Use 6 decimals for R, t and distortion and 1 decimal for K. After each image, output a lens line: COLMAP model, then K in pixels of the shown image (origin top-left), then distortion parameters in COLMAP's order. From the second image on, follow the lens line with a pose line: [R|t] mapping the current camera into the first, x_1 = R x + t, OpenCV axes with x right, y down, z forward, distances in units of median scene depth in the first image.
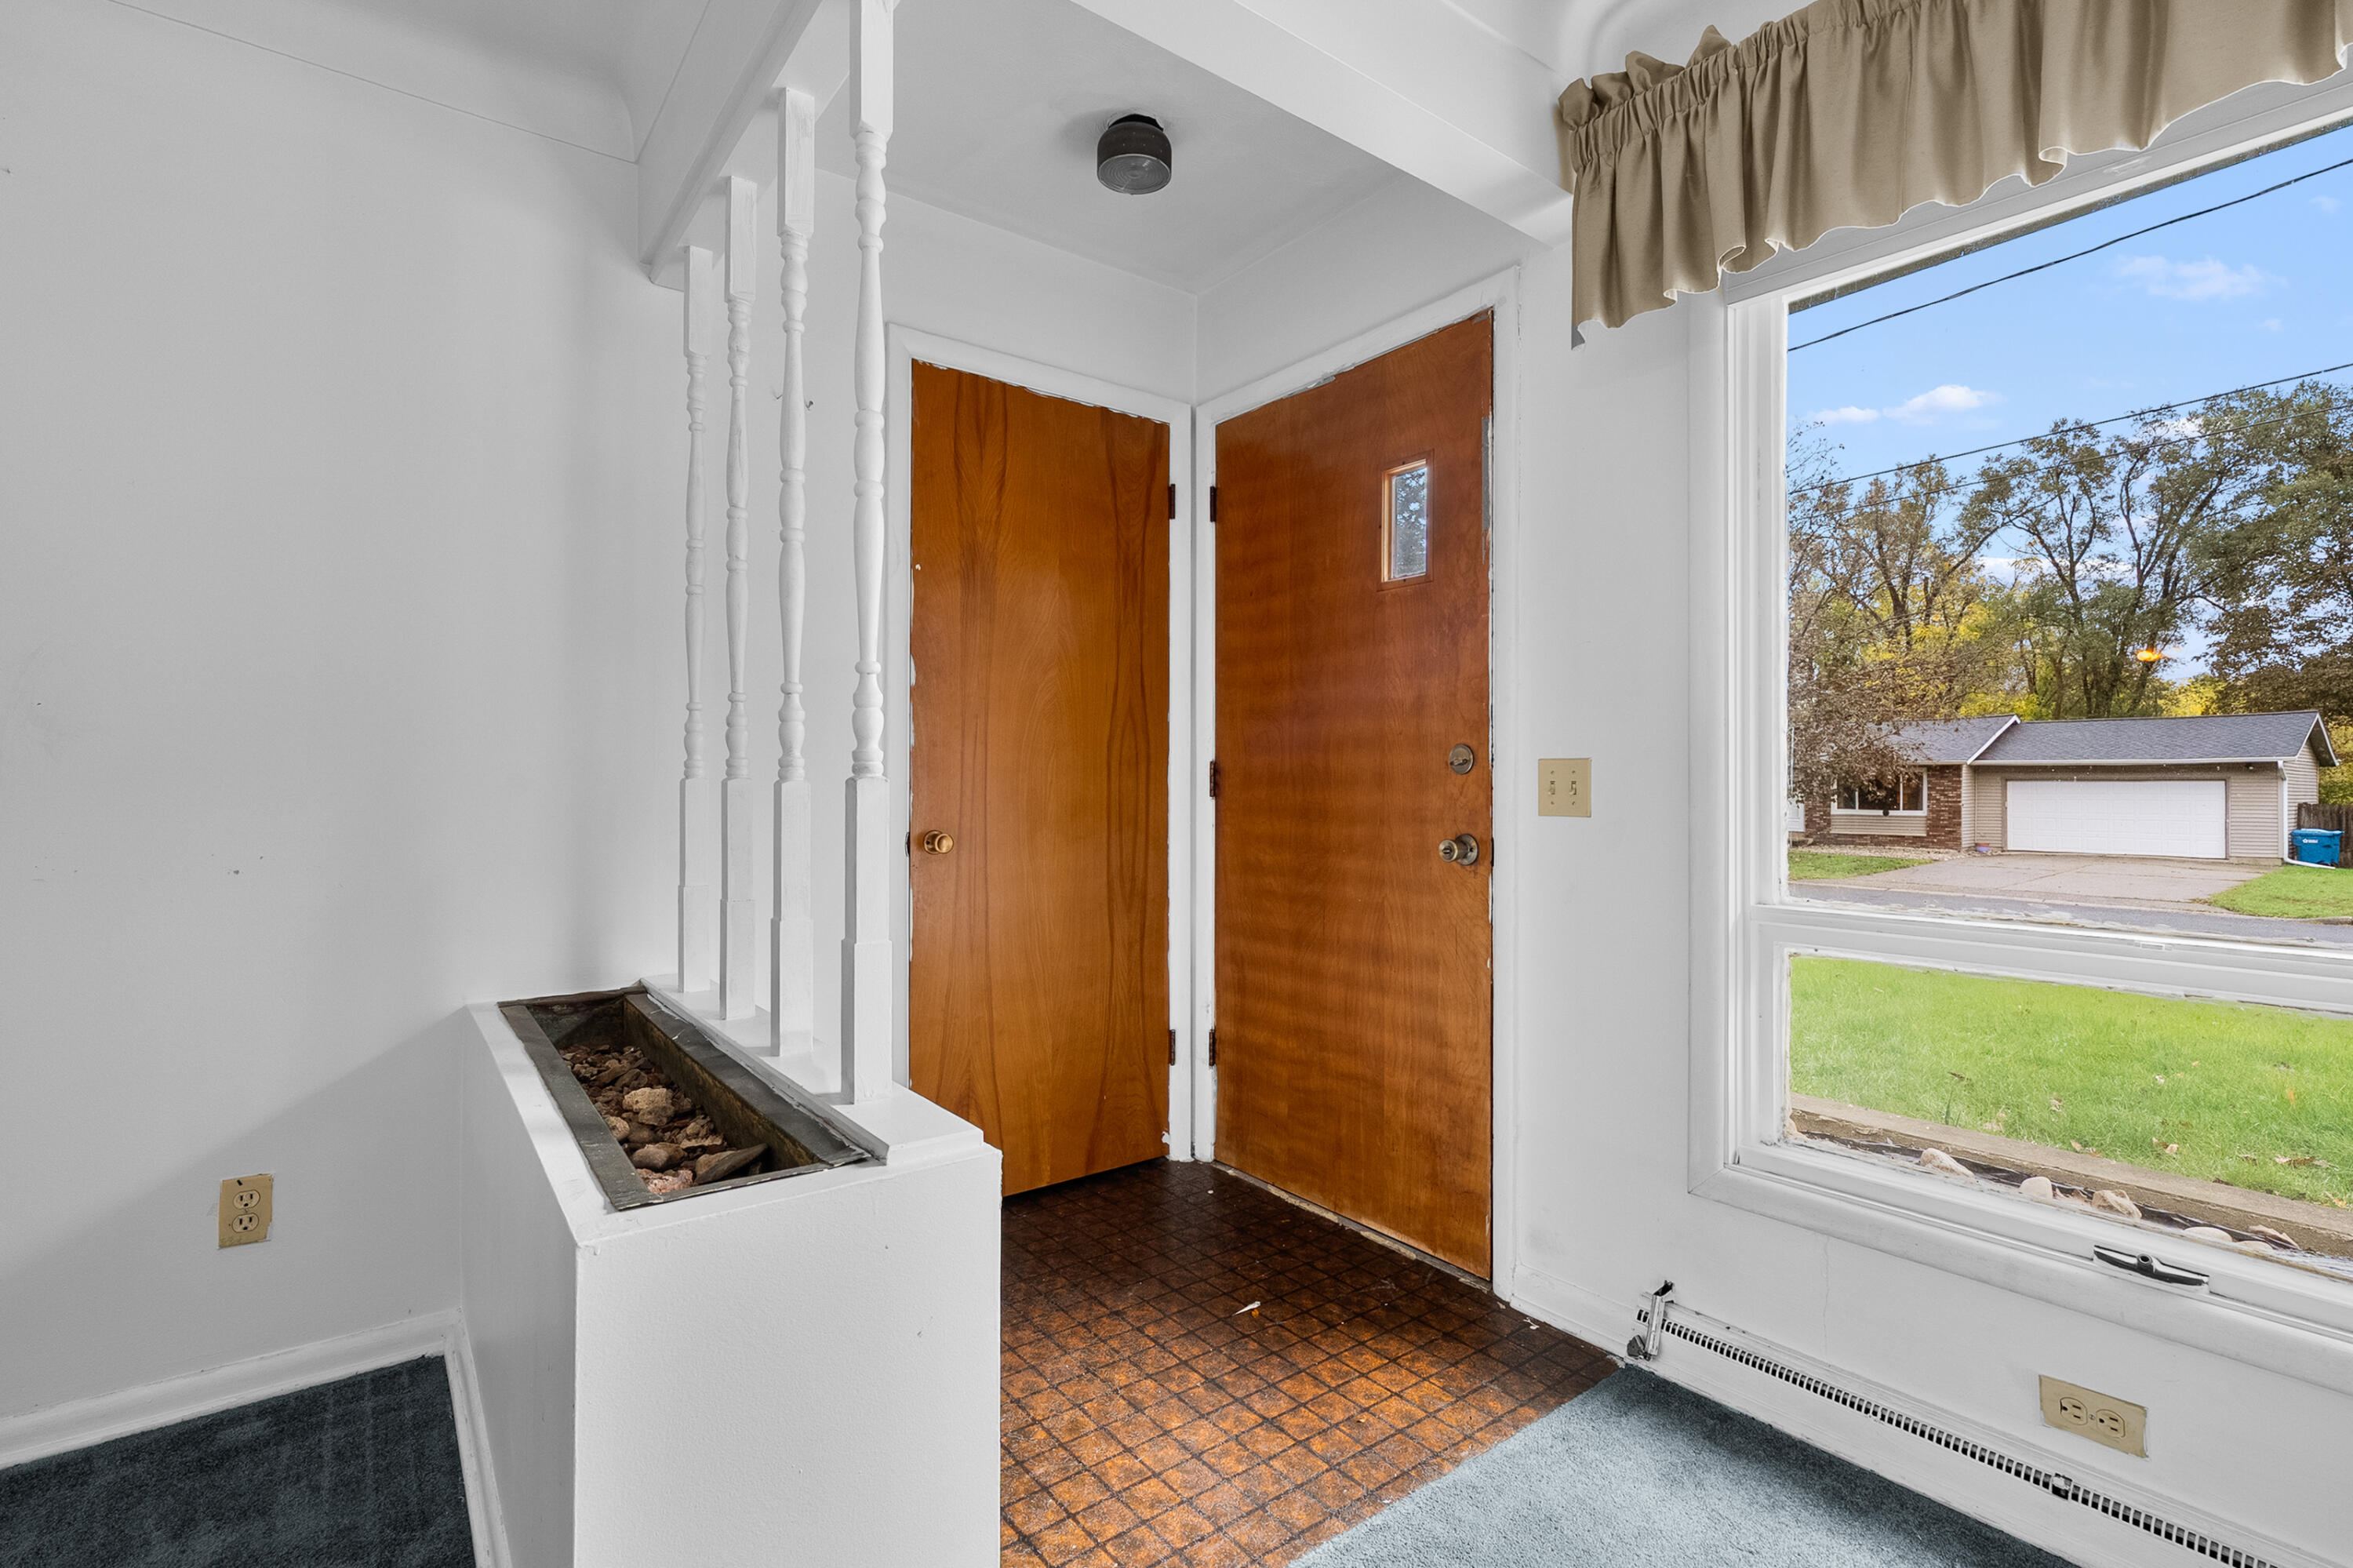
lens RADIAL K [[1091.5, 0, 1167.2], [0, 1091.5, 781.6], [0, 0, 1]] dist [-0.008902, 0.002571]
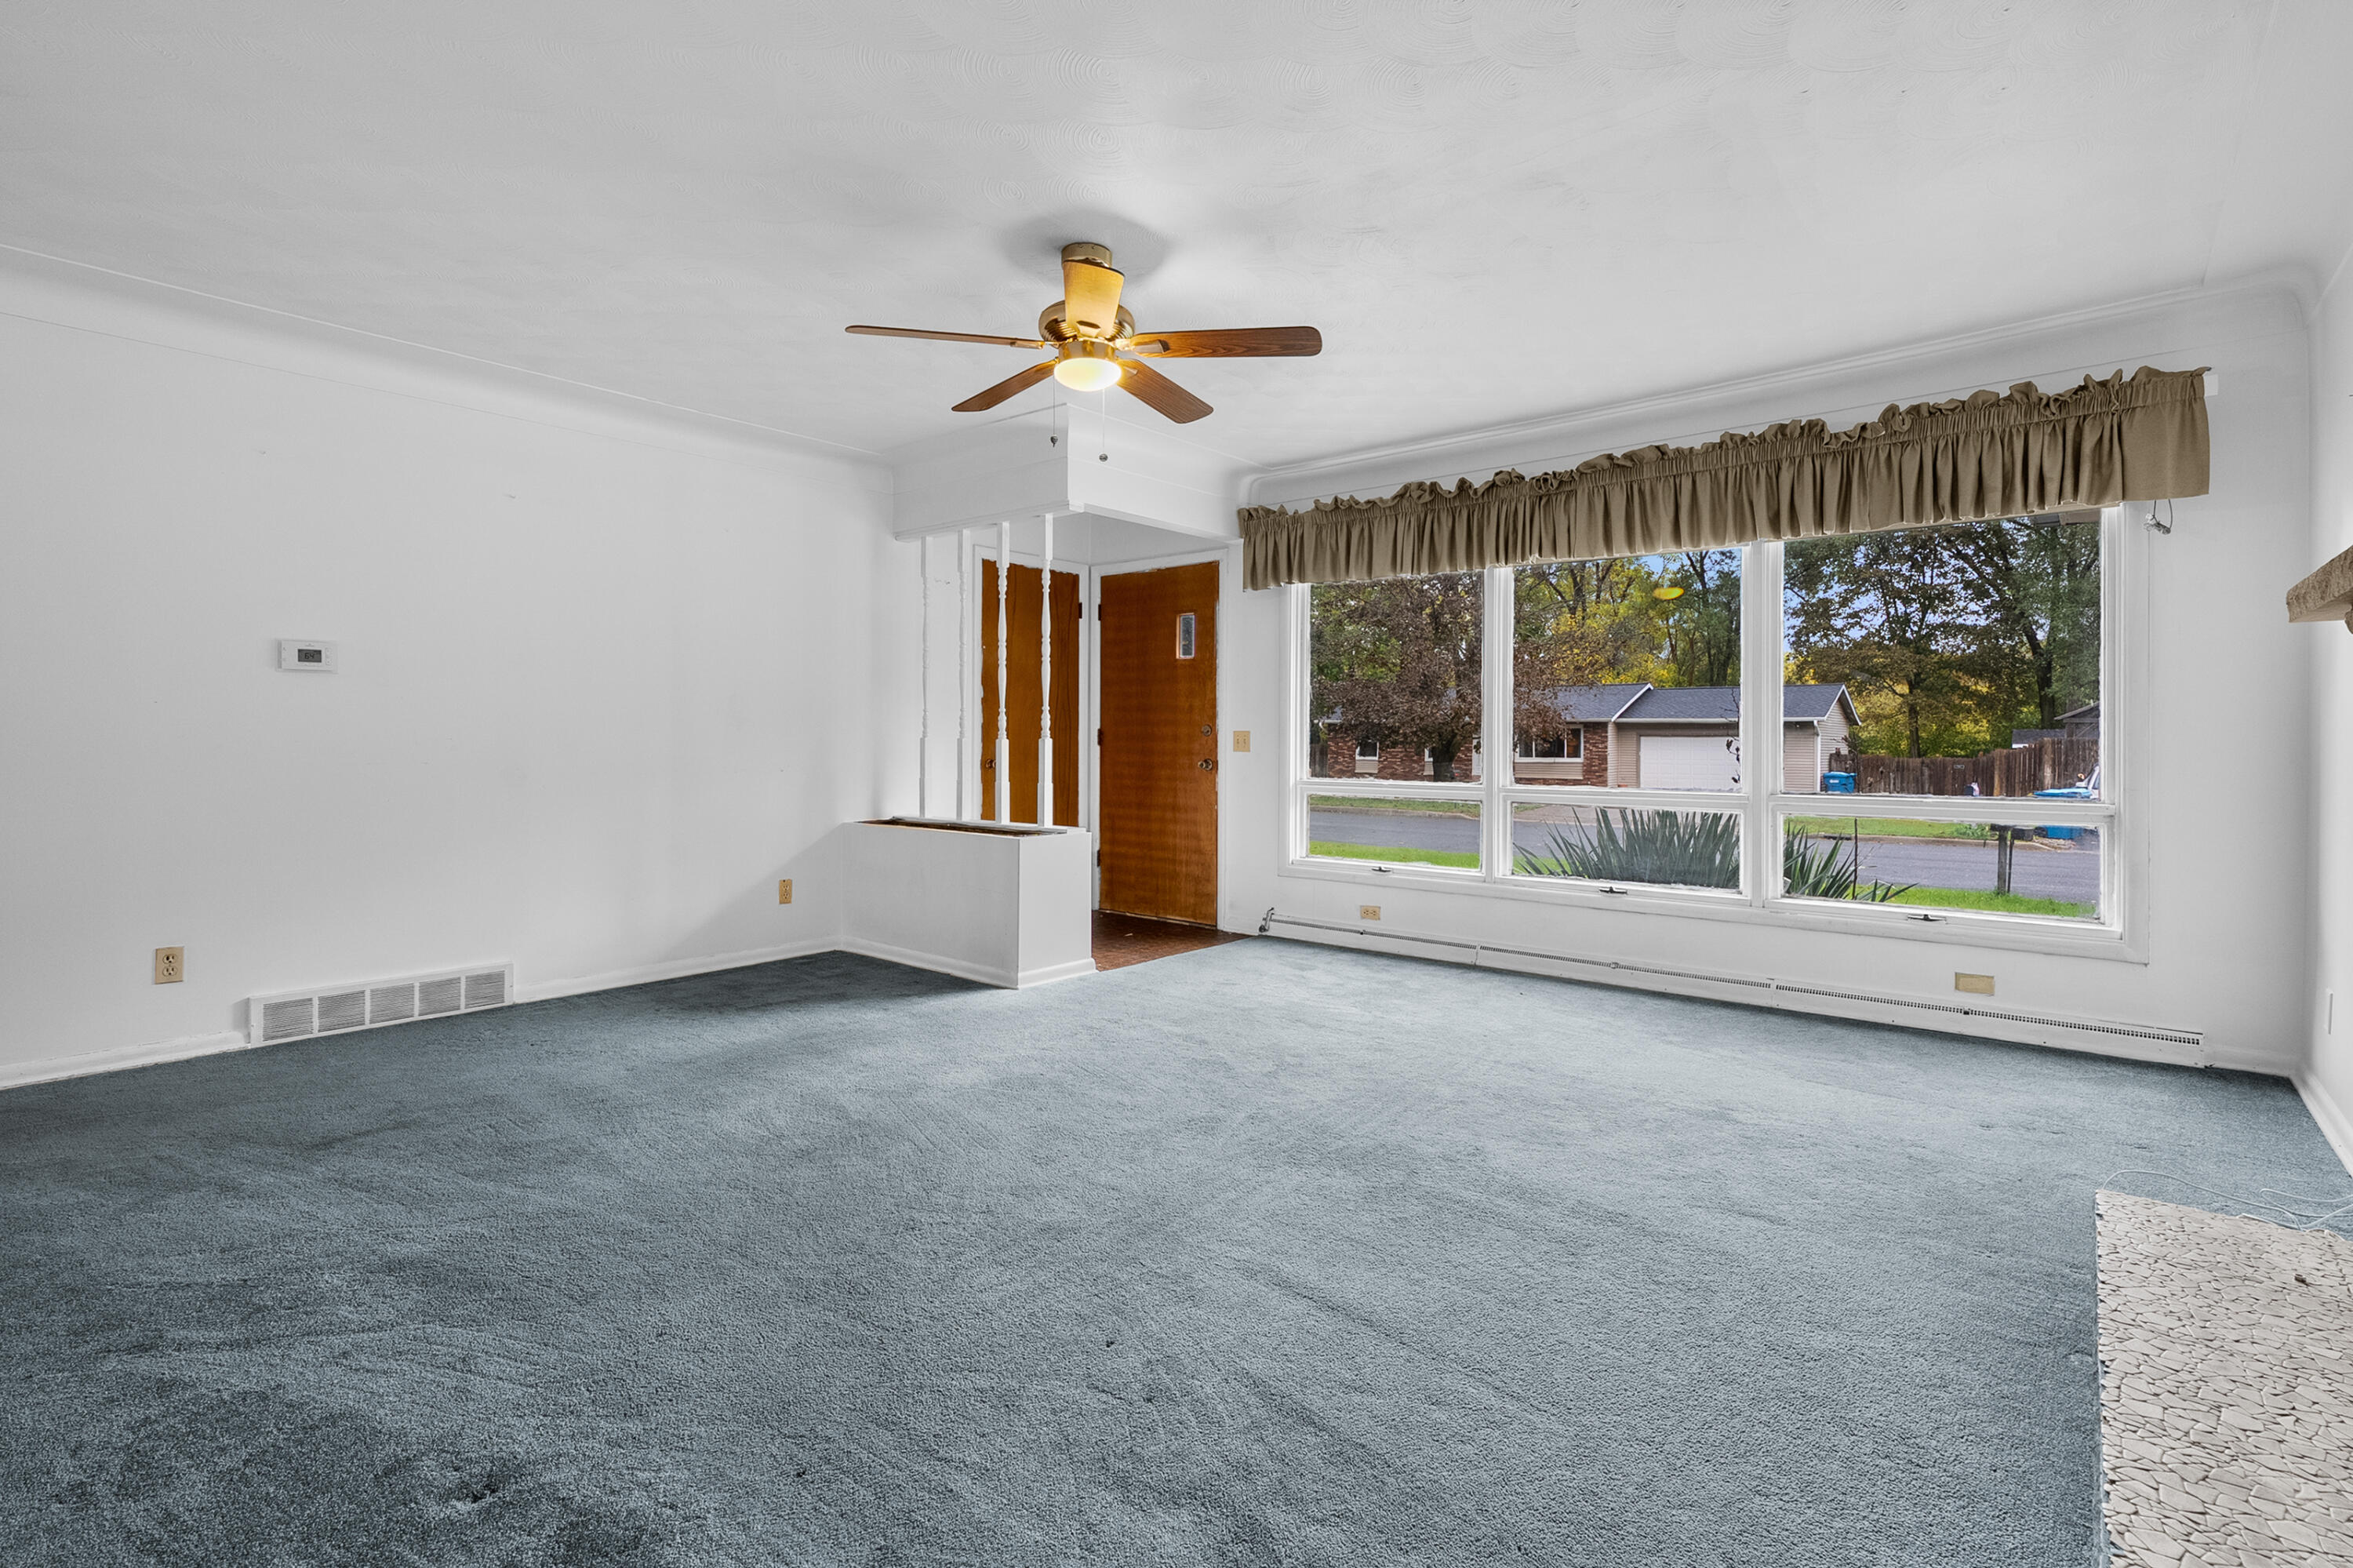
lens RADIAL K [[1091.5, 0, 1178.9], [0, 1091.5, 741.6], [0, 0, 1]] dist [-0.008902, 0.002571]
pose [[0.974317, 0.001885, 0.225175, -0.319144], [-0.003808, 0.999960, 0.008107, -0.012103], [-0.225150, -0.008756, 0.974285, -1.275759]]
